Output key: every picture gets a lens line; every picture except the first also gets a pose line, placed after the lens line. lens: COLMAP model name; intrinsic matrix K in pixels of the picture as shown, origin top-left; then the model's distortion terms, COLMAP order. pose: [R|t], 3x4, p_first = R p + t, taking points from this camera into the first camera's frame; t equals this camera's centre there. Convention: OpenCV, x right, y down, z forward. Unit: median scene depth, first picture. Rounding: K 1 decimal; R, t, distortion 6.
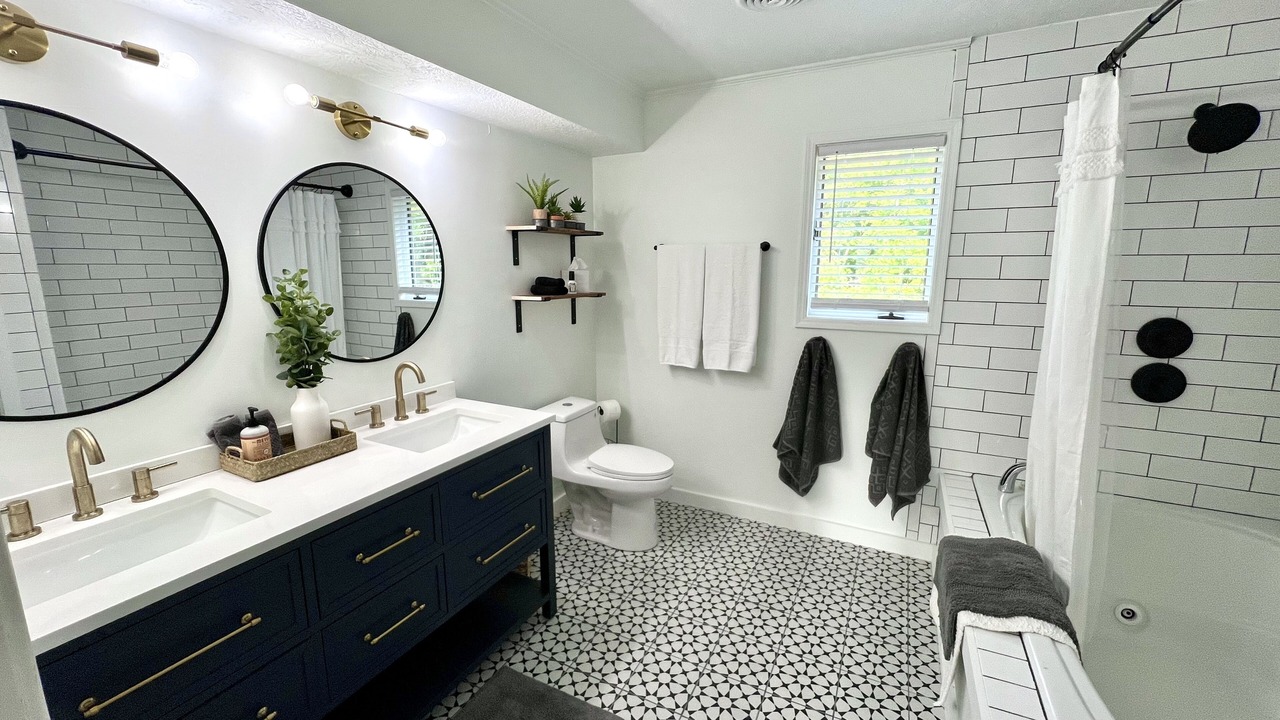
lens RADIAL K [[512.6, 0, 647.0], [0, 512.6, 350.2], [0, 0, 1]] dist [-0.002764, 0.000031]
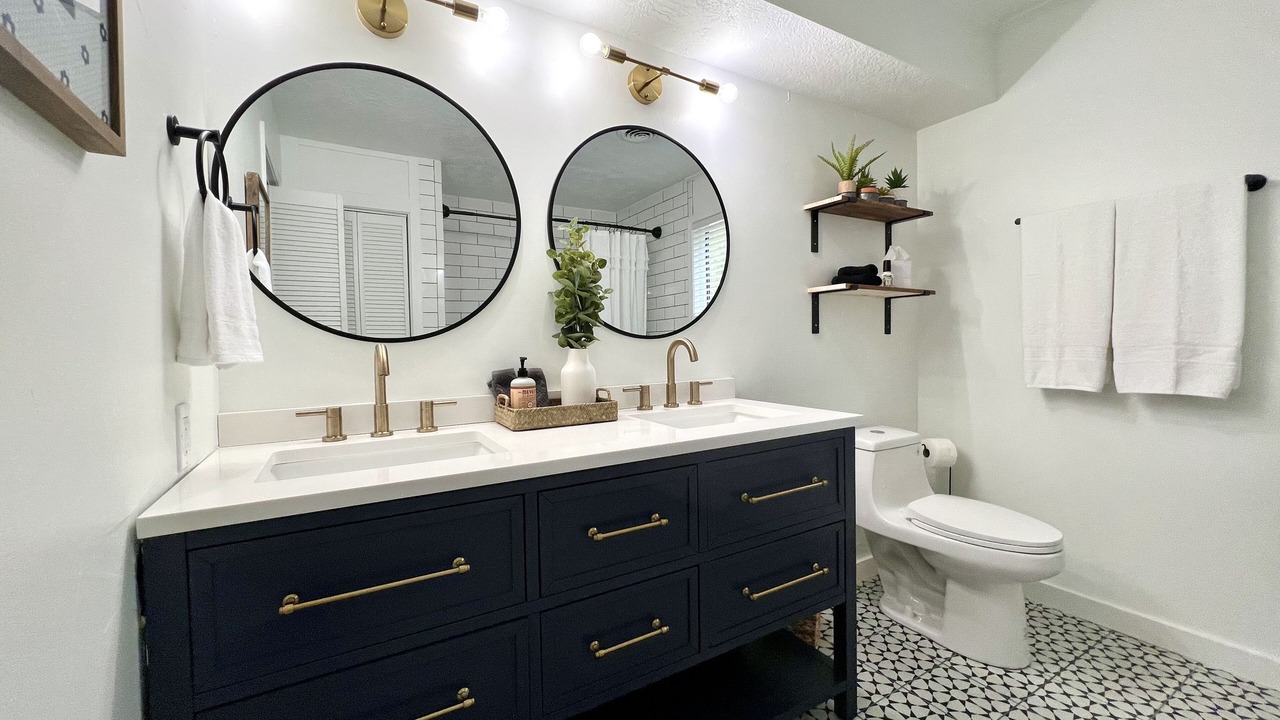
lens RADIAL K [[512.6, 0, 644.5], [0, 512.6, 361.6], [0, 0, 1]] dist [-0.002764, 0.000031]
pose [[0.842301, 0.002023, -0.539004, -0.041150], [-0.072550, 0.991319, -0.109653, 0.119992], [0.534103, 0.131465, 0.835135, 0.189420]]
